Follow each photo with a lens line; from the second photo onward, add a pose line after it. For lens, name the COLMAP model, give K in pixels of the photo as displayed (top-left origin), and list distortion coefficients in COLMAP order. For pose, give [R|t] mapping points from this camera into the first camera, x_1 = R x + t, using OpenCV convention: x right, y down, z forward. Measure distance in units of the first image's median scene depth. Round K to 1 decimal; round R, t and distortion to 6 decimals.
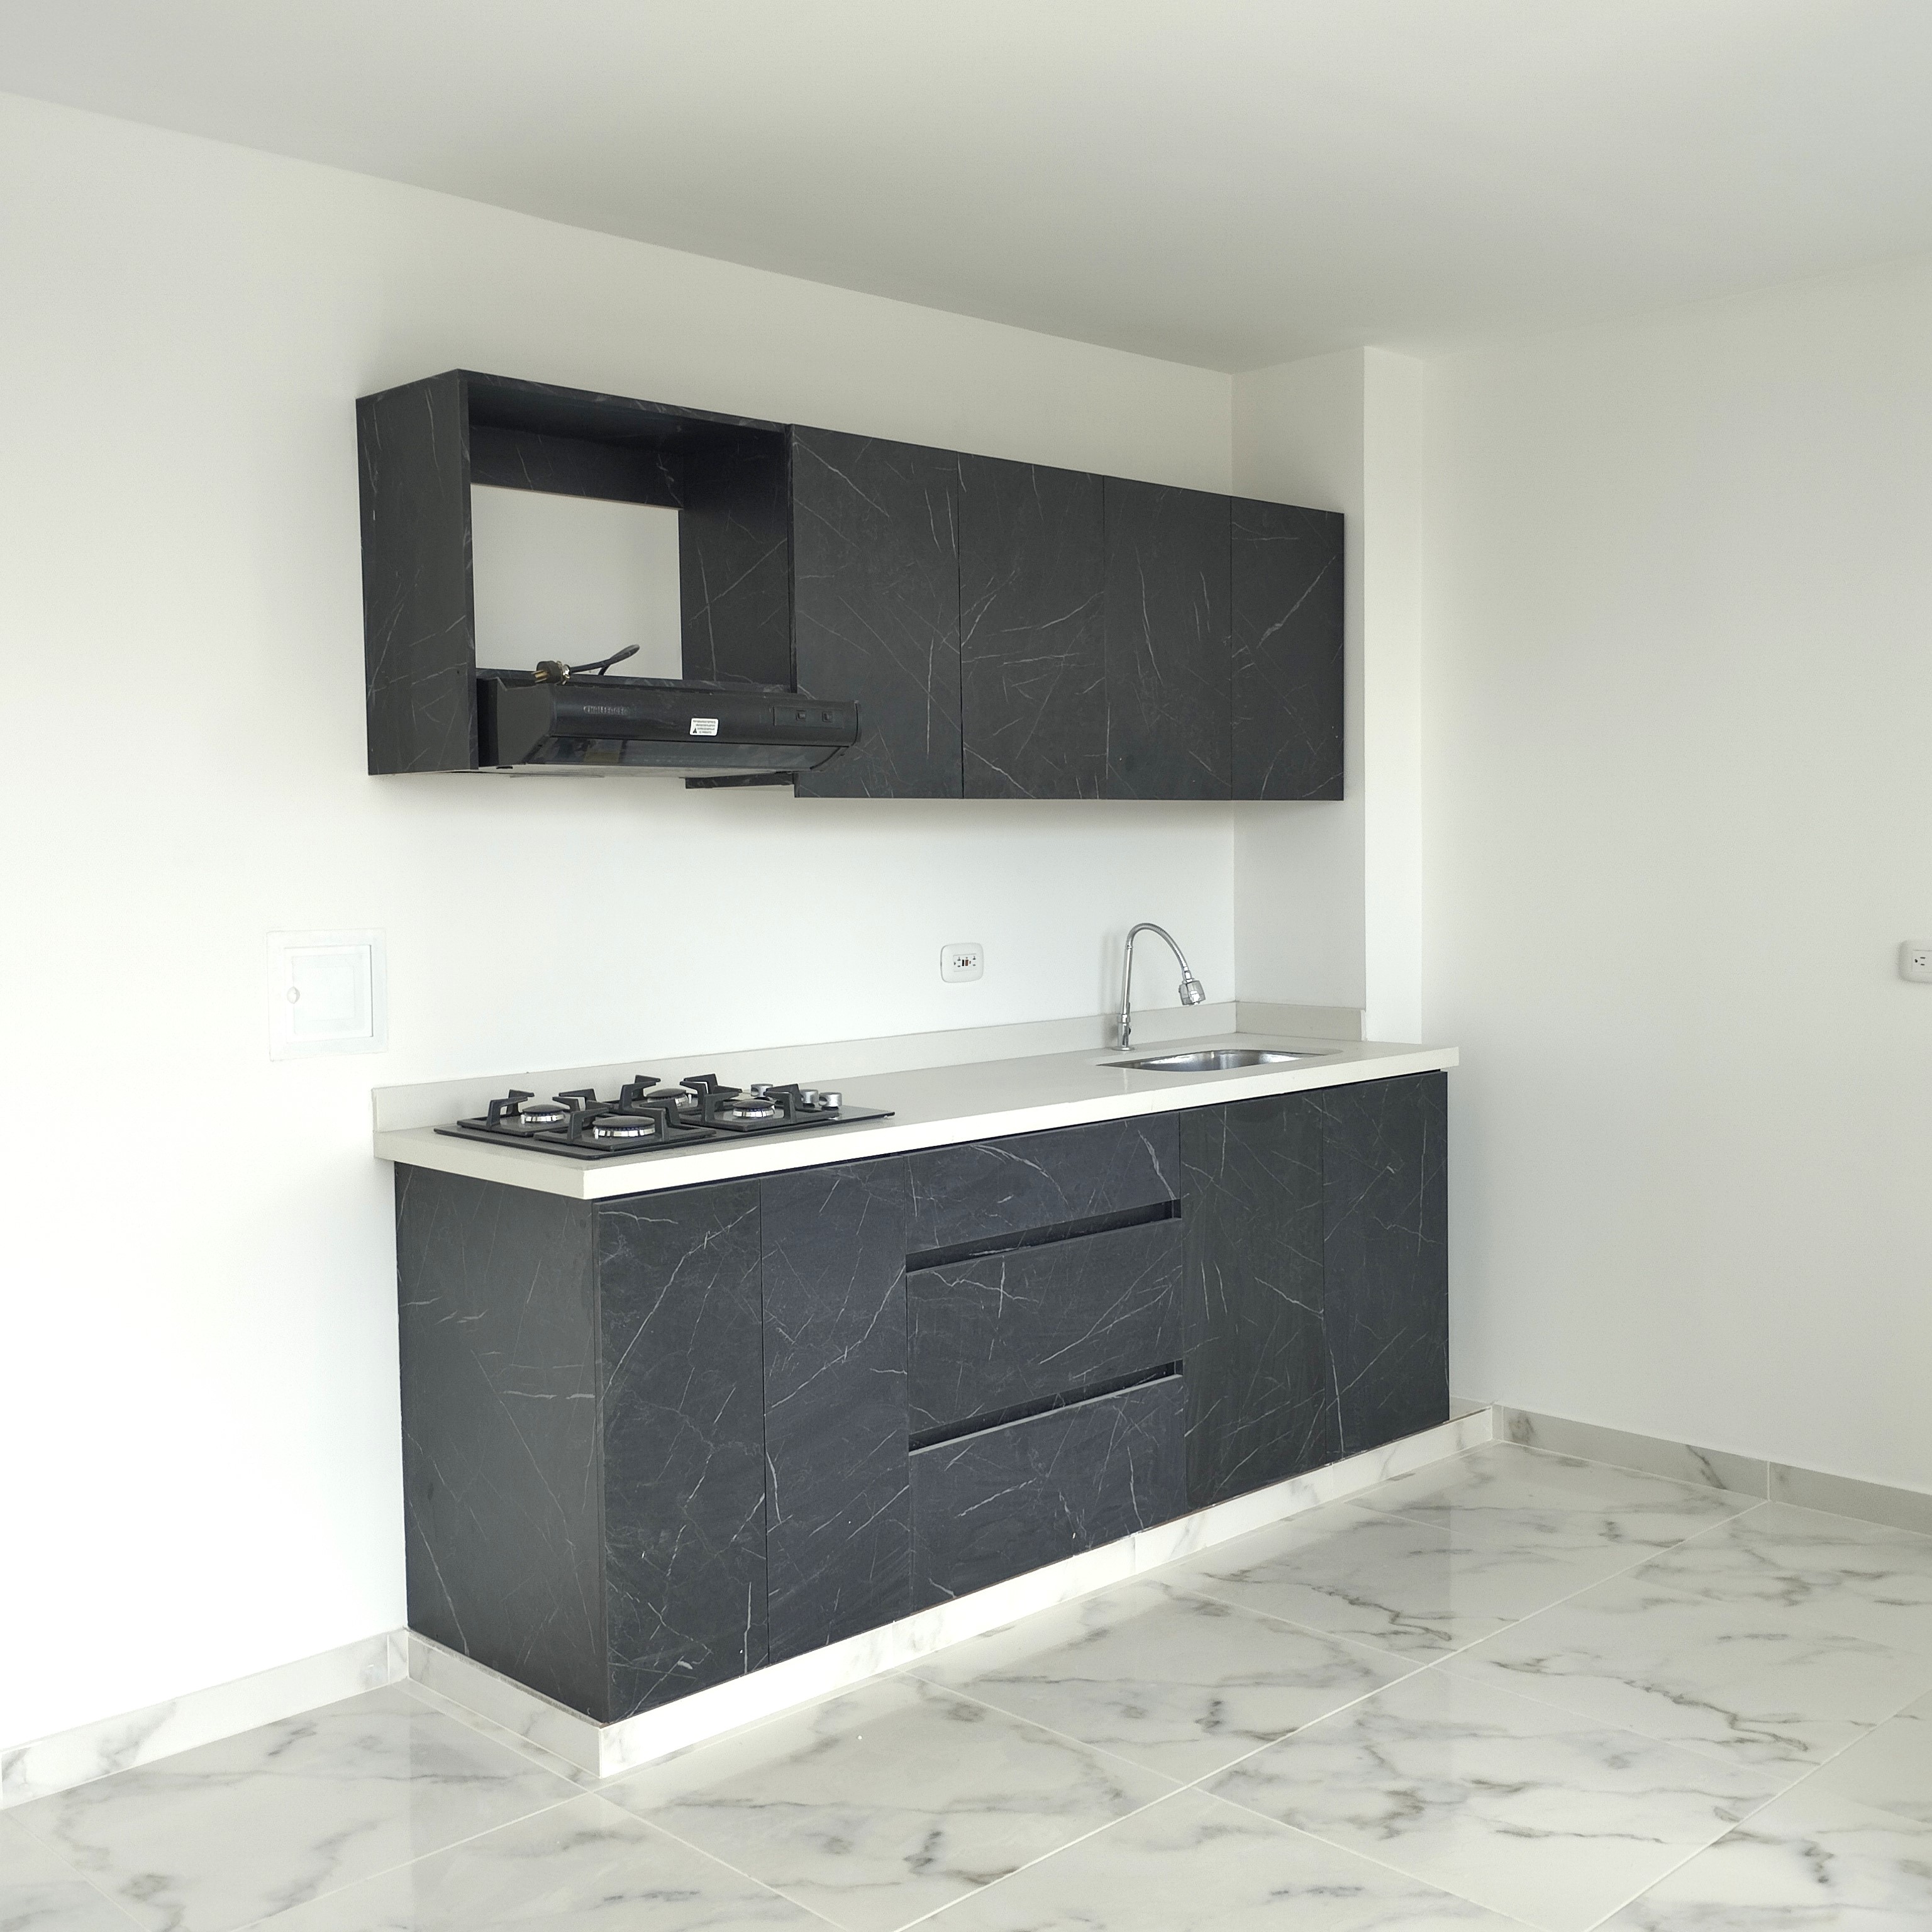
lens RADIAL K [[2221.0, 0, 981.5], [0, 2221.0, 946.6], [0, 0, 1]] dist [0.091049, 0.000000]
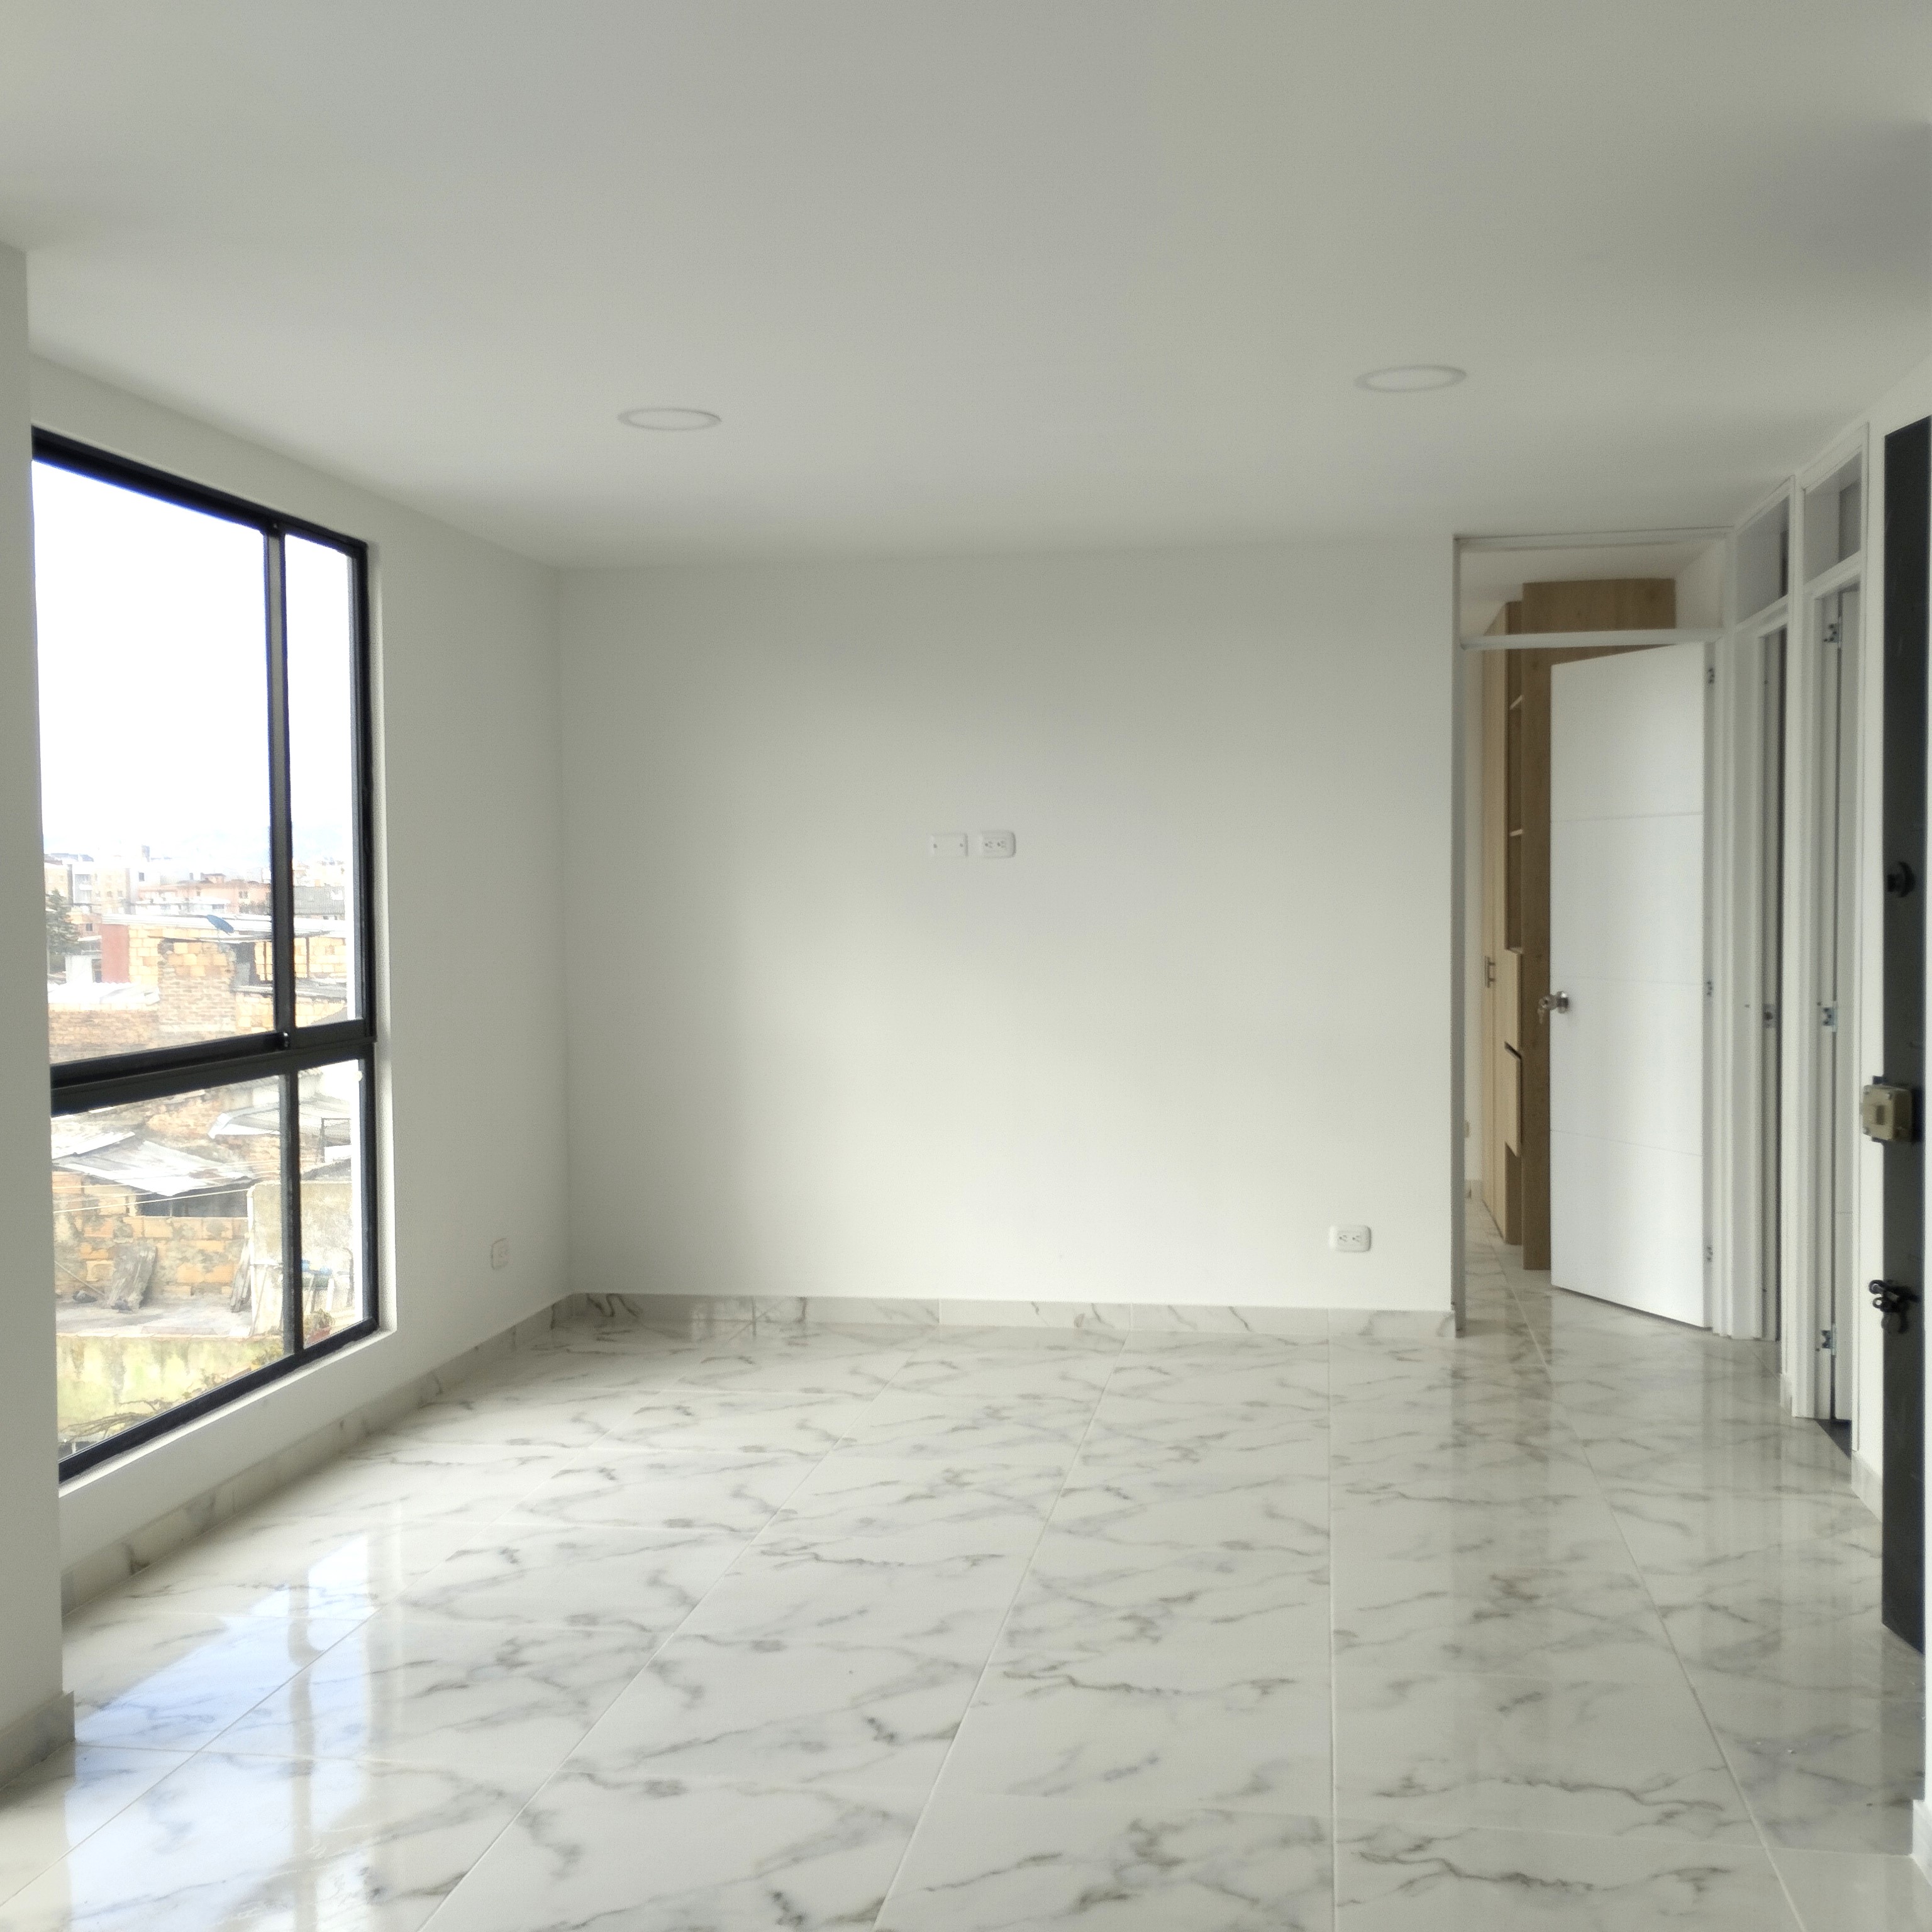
lens RADIAL K [[2221.0, 0, 965.7], [0, 2221.0, 980.0], [0, 0, 1]] dist [0.091049, 0.000000]
pose [[-0.809293, 0.047393, -0.585491, 2.755973], [-0.007660, 0.995804, 0.091195, -0.324320], [0.587356, 0.078288, -0.805534, 5.774237]]
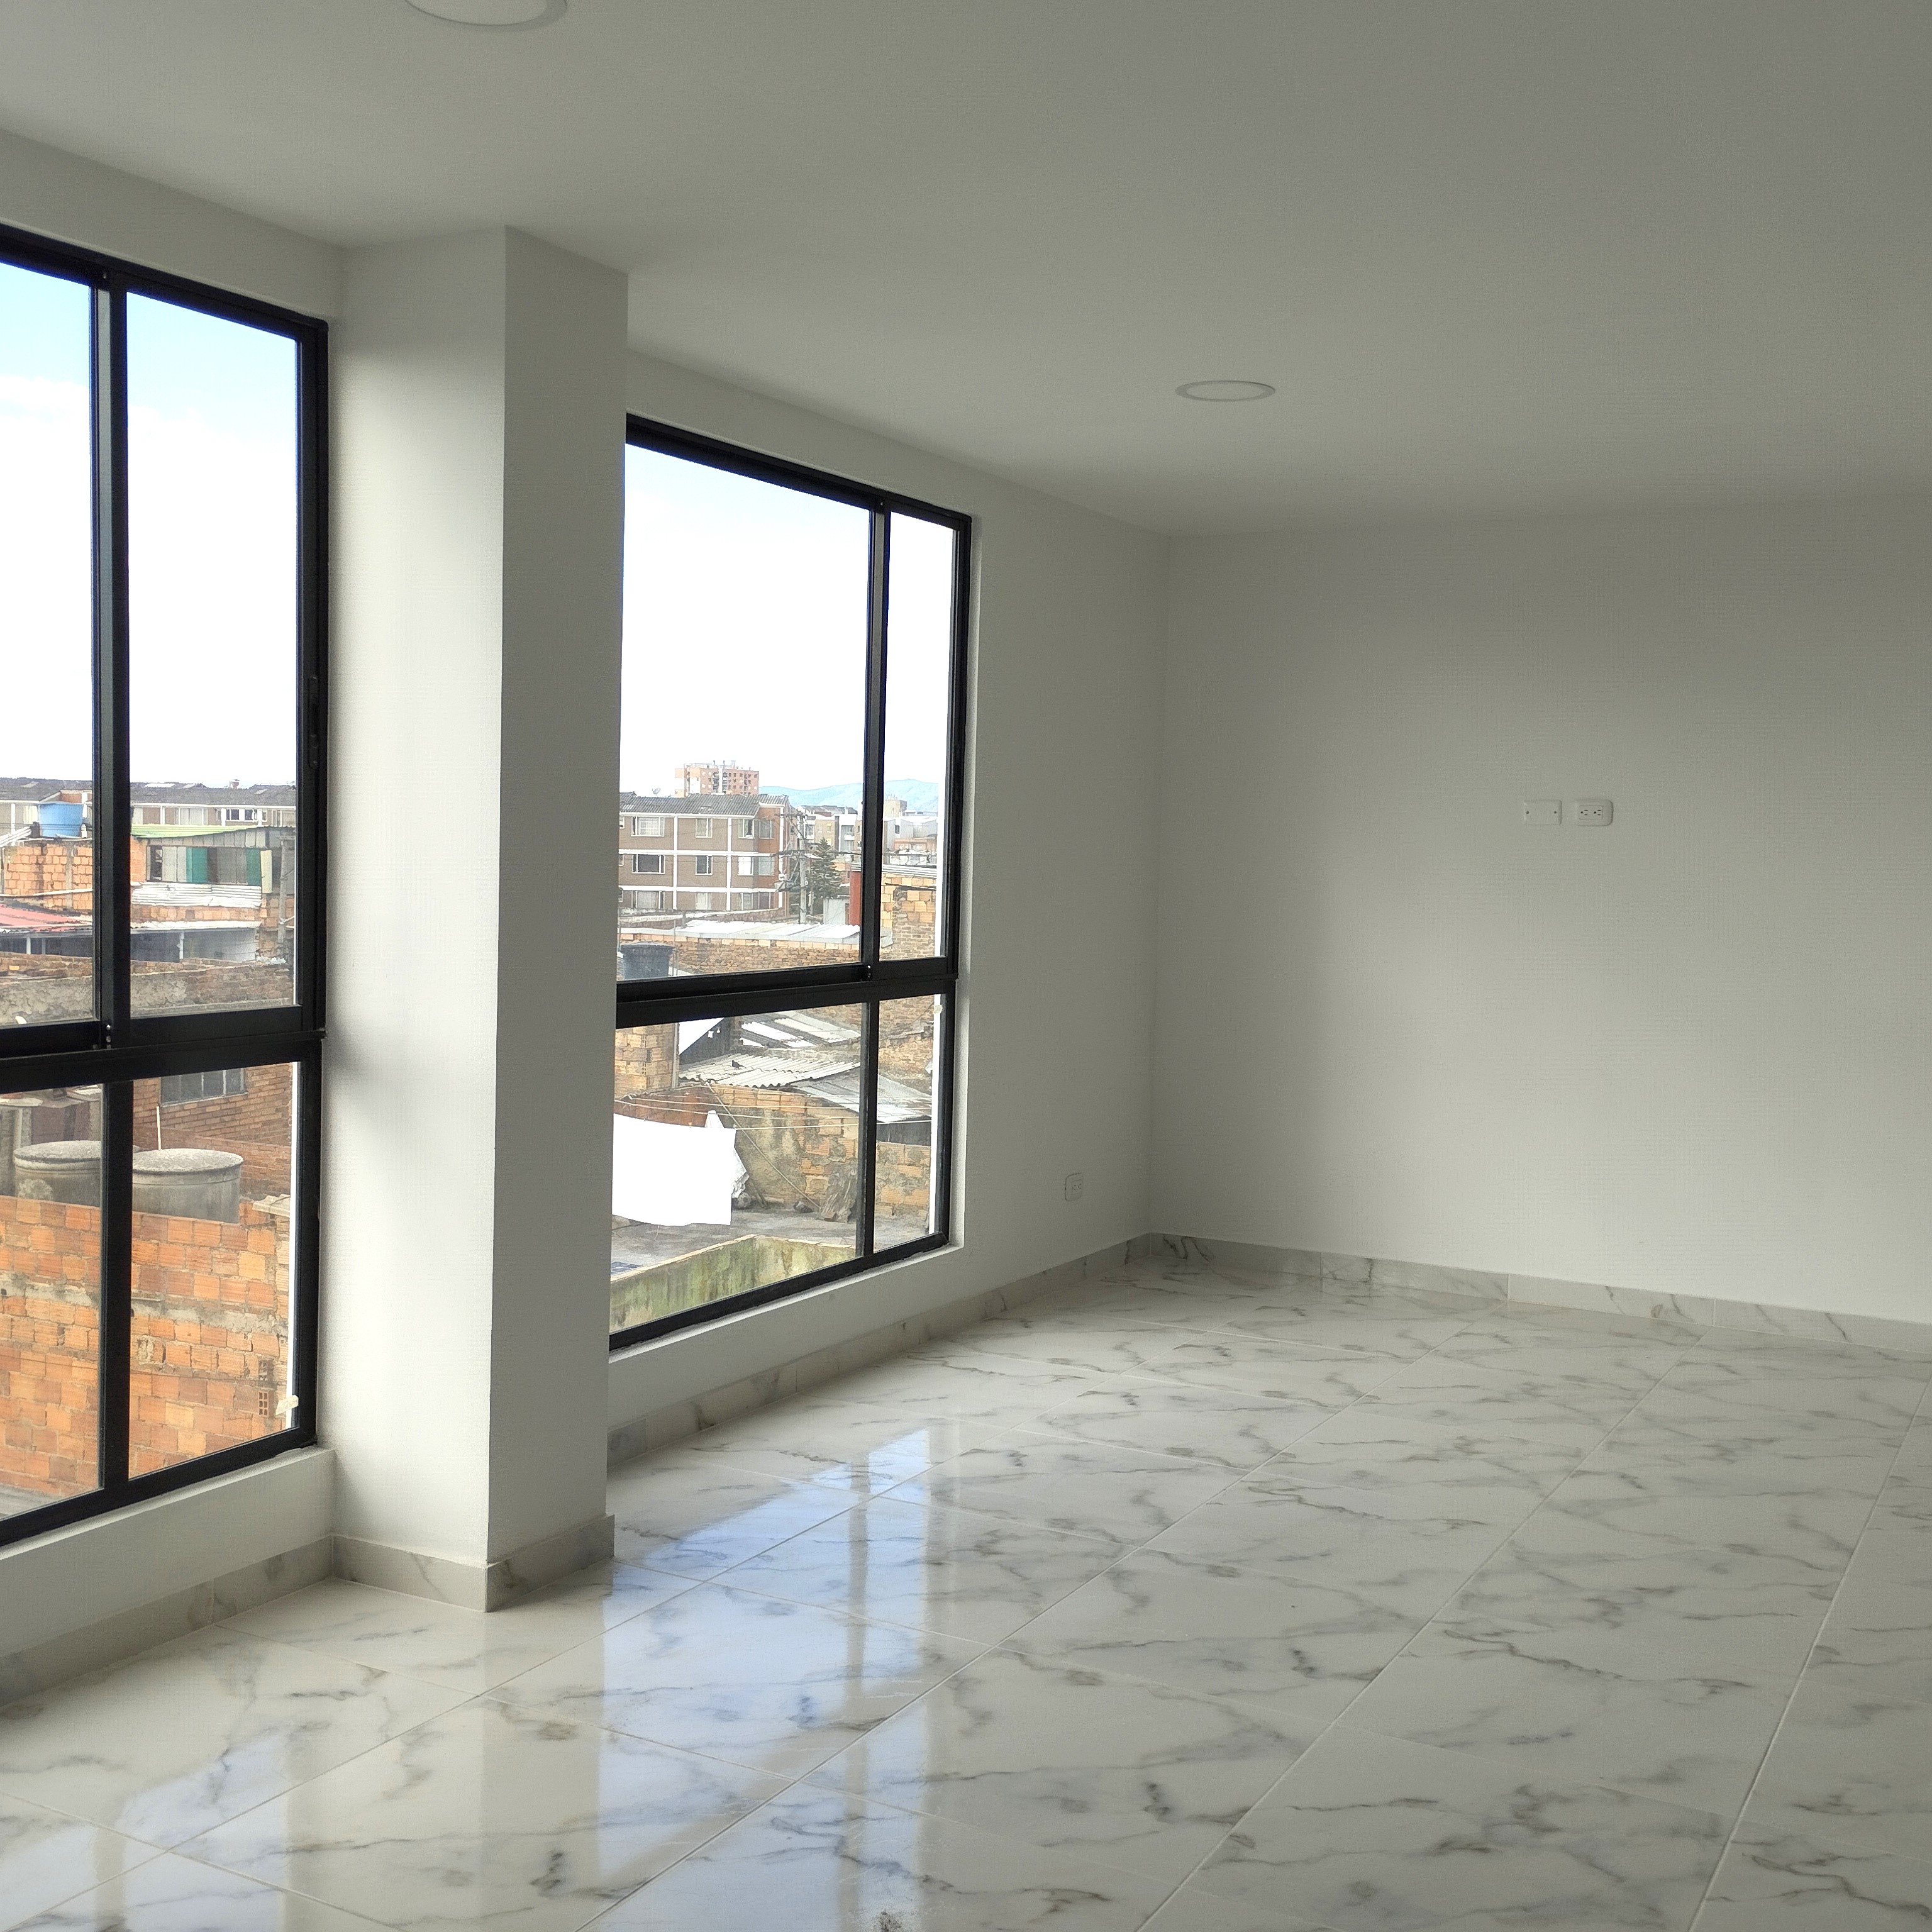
lens RADIAL K [[2221.0, 0, 952.8], [0, 2221.0, 965.4], [0, 0, 1]] dist [0.091049, 0.000000]
pose [[-0.955635, 0.006107, -0.294490, 2.436102], [-0.026189, 0.994064, 0.105600, -0.319356], [0.293387, 0.108628, -0.949802, 6.144832]]
